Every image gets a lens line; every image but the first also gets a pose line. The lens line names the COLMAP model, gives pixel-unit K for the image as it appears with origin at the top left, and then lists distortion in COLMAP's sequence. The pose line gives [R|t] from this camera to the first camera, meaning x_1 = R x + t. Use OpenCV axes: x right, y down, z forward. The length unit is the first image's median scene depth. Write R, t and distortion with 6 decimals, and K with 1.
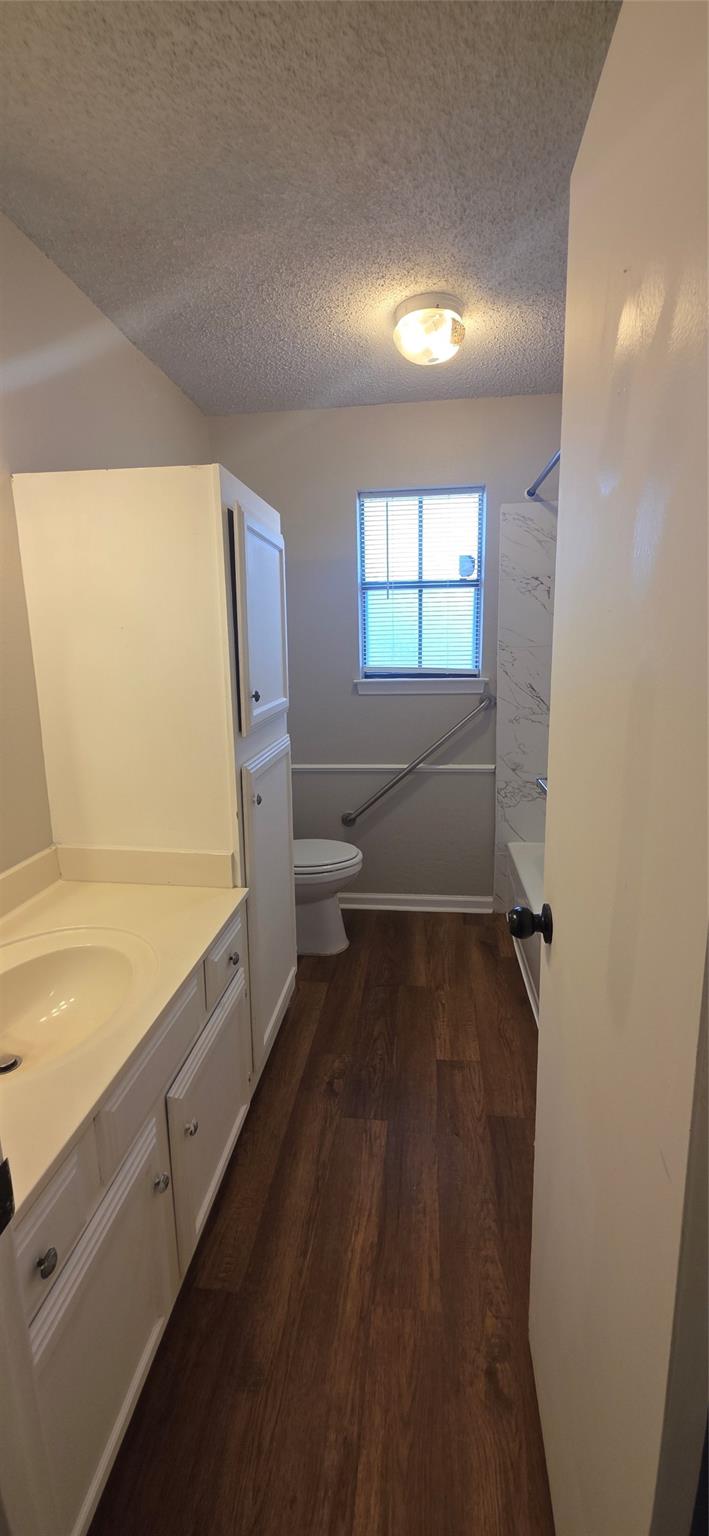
lens RADIAL K [[606.8, 0, 355.9], [0, 606.8, 762.4], [0, 0, 1]] dist [-0.007806, -0.001661]
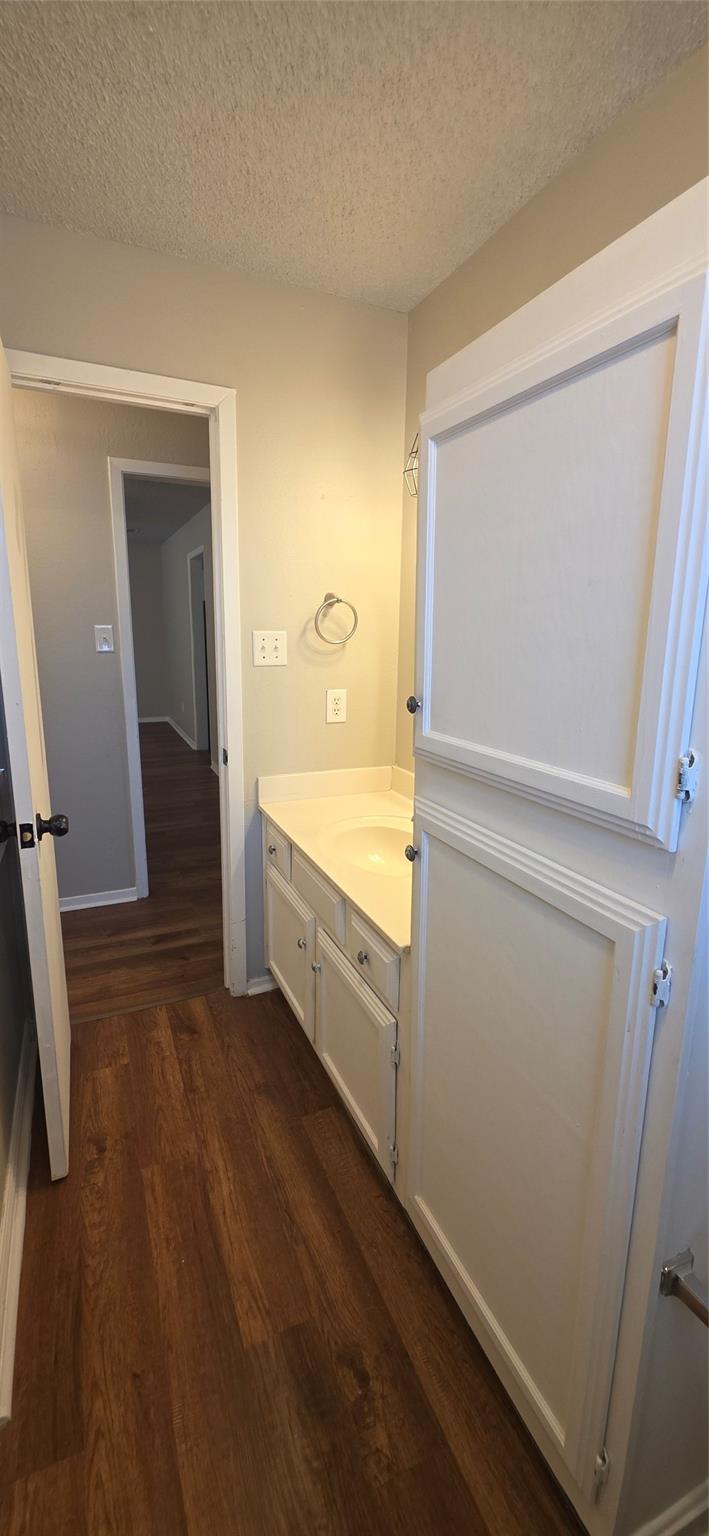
lens RADIAL K [[606.8, 0, 352.3], [0, 606.8, 765.4], [0, 0, 1]] dist [-0.007806, -0.001661]
pose [[-0.862459, 0.122713, -0.491025, 0.230225], [-0.094244, 0.914258, 0.394019, -0.311653], [0.497275, 0.386102, -0.776945, 1.552781]]
